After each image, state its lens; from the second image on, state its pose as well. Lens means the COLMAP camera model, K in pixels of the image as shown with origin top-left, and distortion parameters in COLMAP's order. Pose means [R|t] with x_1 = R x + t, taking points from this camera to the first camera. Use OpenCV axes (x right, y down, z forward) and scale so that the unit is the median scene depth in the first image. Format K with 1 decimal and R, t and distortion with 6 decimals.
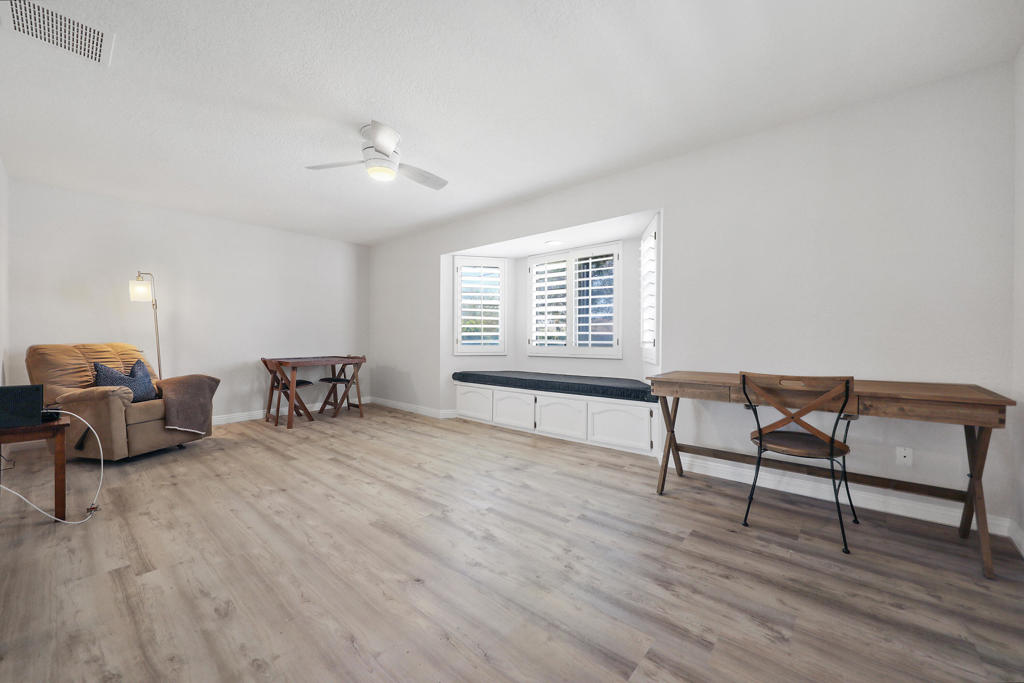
lens RADIAL K [[381.2, 0, 496.4], [0, 381.2, 335.8], [0, 0, 1]] dist [0.014624, -0.000492]
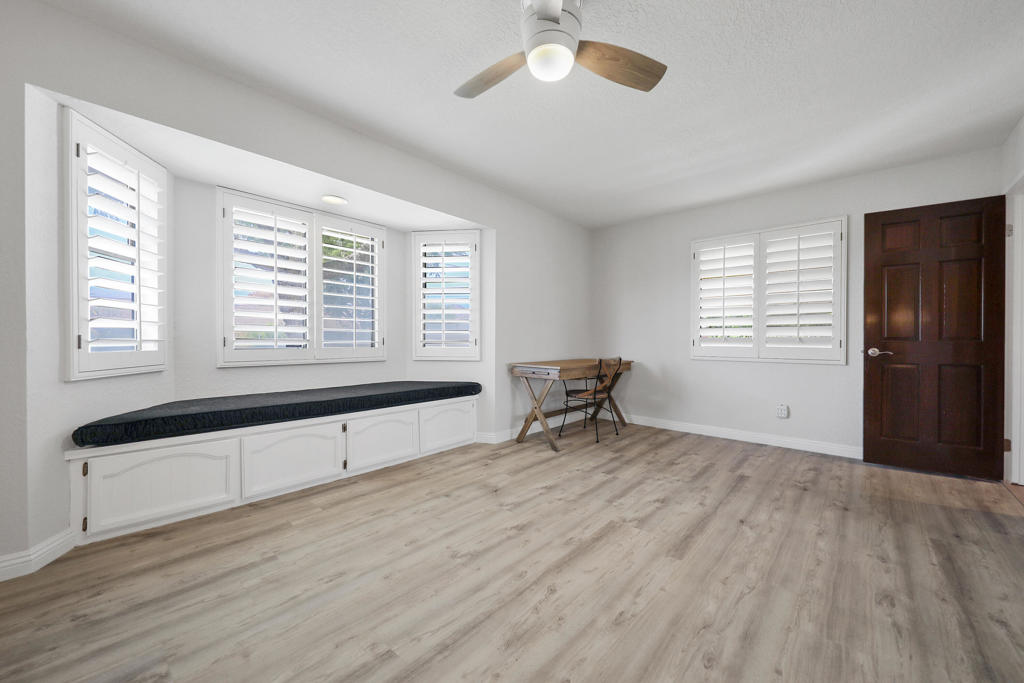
lens RADIAL K [[400.2, 0, 521.6], [0, 400.2, 342.3], [0, 0, 1]] dist [0.003433, -0.000959]
pose [[-0.016398, -0.008139, 0.999832, -1.206641], [-0.013428, 0.999878, 0.007919, 0.011287], [-0.999775, -0.013296, -0.016506, 1.374430]]
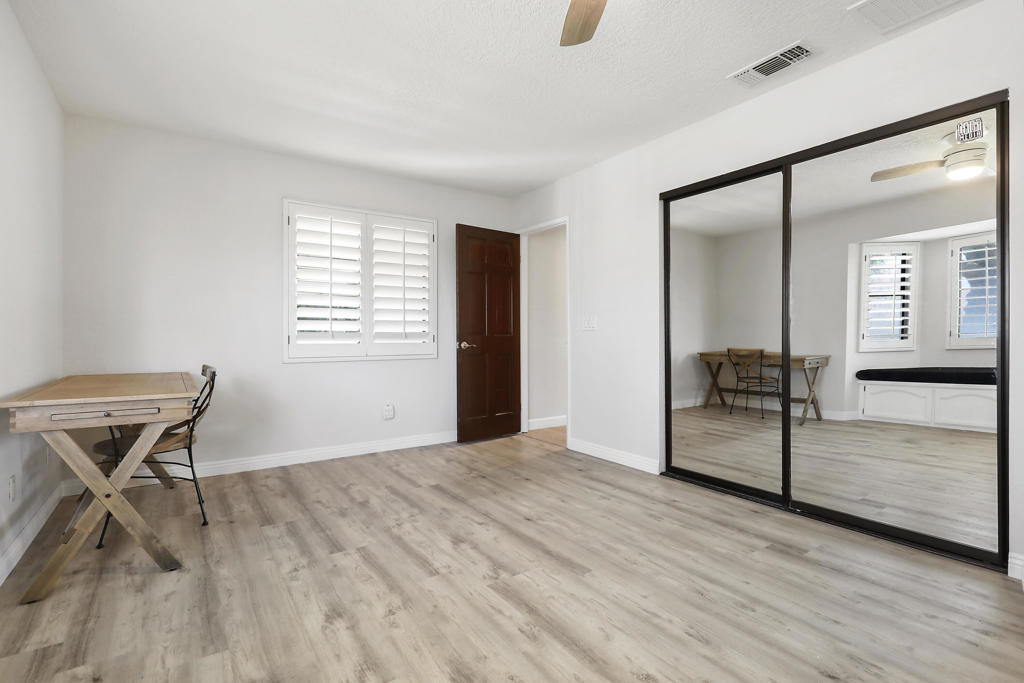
lens RADIAL K [[486.3, 0, 511.1], [0, 486.3, 338.5], [0, 0, 1]] dist [0.017686, -0.001807]
pose [[-0.974960, -0.000775, 0.222379, -0.395383], [-0.001002, 0.999999, -0.000906, 0.013090], [-0.222378, -0.001106, -0.974960, 2.026446]]
